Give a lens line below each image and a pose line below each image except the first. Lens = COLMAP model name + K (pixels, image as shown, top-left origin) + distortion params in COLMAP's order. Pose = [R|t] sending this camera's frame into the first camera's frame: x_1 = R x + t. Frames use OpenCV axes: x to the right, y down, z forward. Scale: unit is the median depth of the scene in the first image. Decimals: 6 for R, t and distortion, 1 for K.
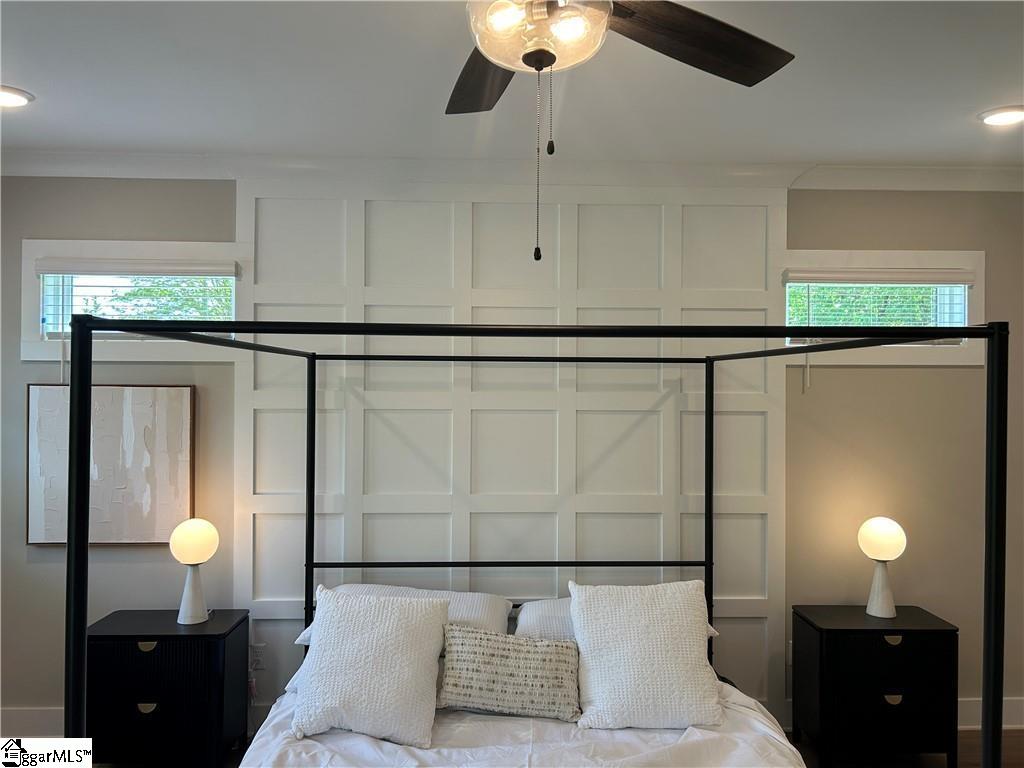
lens RADIAL K [[787.8, 0, 511.9], [0, 787.8, 381.9], [0, 0, 1]] dist [0.014460, 0.002312]
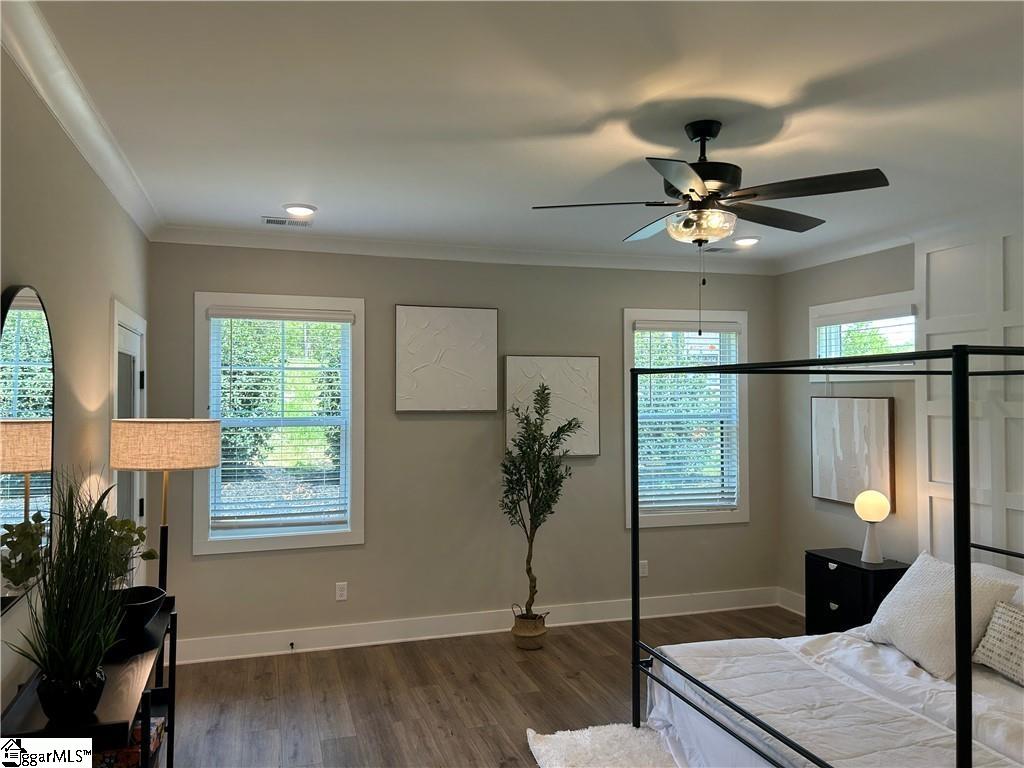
lens RADIAL K [[787.8, 0, 513.6], [0, 787.8, 383.4], [0, 0, 1]] dist [0.014460, 0.002312]
pose [[0.280198, -0.015698, -0.959814, 0.742676], [-0.002066, 0.999854, -0.016956, 0.004915], [0.959940, 0.006734, 0.280124, -0.022198]]
